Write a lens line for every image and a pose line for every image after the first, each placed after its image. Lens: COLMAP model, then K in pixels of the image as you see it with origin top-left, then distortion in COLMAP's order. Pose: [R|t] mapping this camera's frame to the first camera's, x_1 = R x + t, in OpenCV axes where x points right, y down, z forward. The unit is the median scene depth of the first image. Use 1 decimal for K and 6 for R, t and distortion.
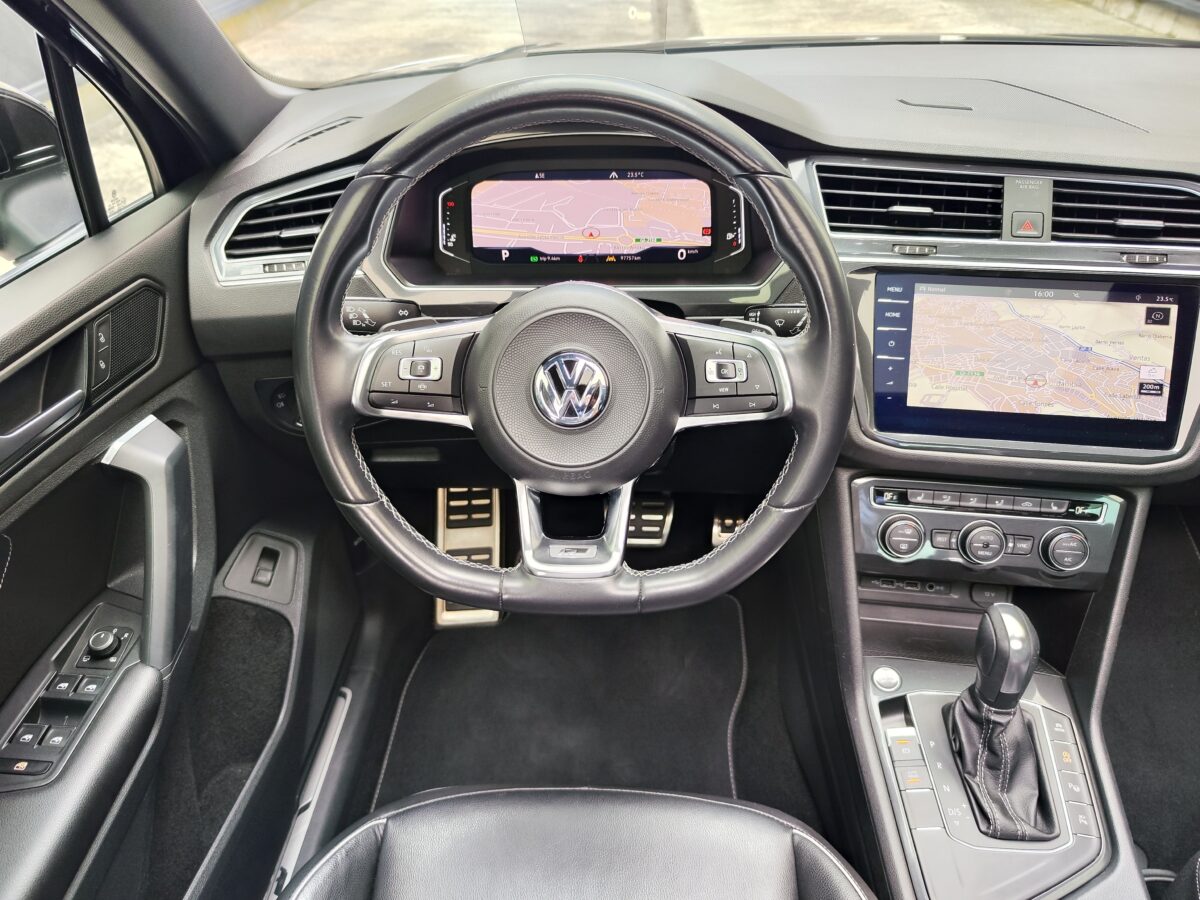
lens RADIAL K [[835.5, 0, 601.8], [0, 835.5, 445.1], [0, 0, 1]] dist [0.023522, -0.024078]
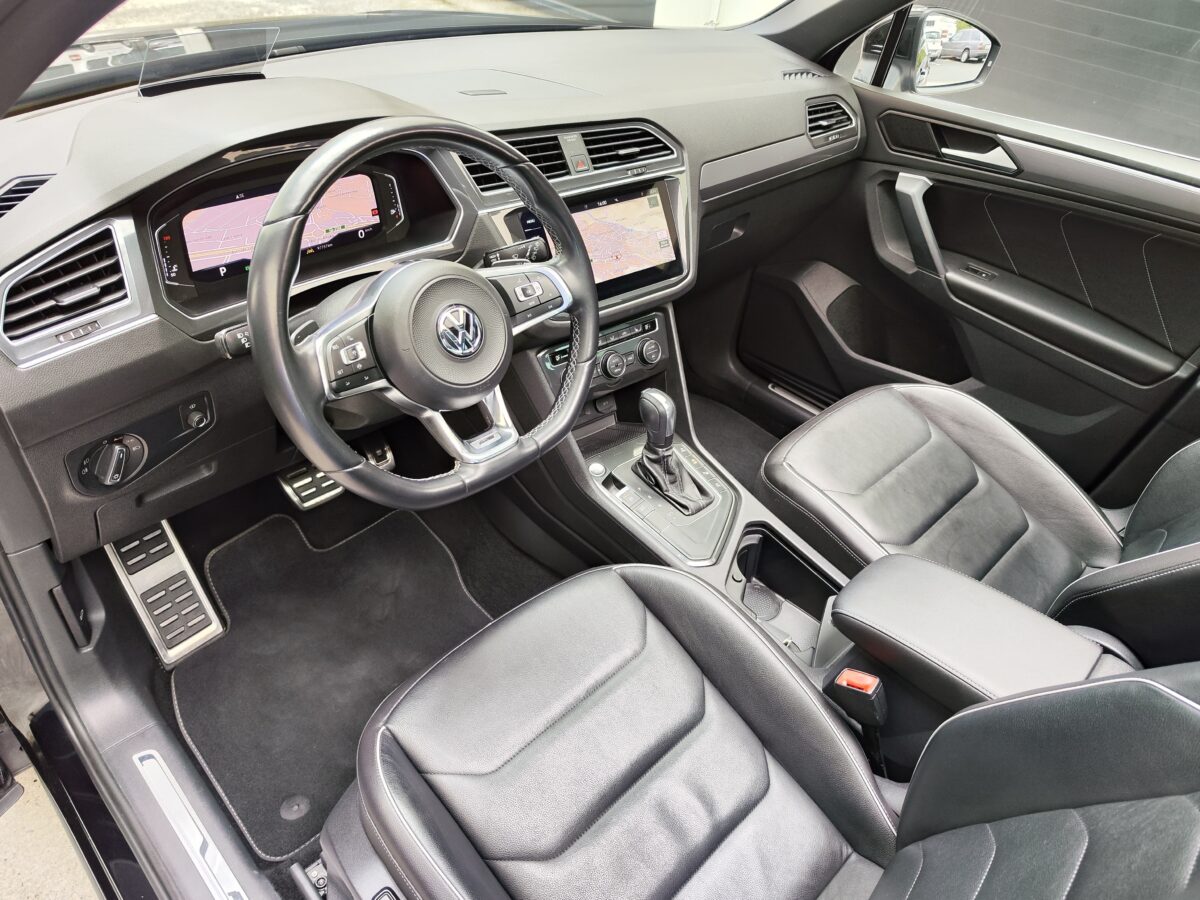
lens RADIAL K [[835.5, 0, 609.6], [0, 835.5, 440.7], [0, 0, 1]] dist [0.023522, -0.024078]
pose [[0.674814, -0.387704, 0.627942, -0.650443], [0.350216, 0.917208, 0.189944, -0.059250], [-0.649595, 0.091738, 0.754725, -0.191945]]
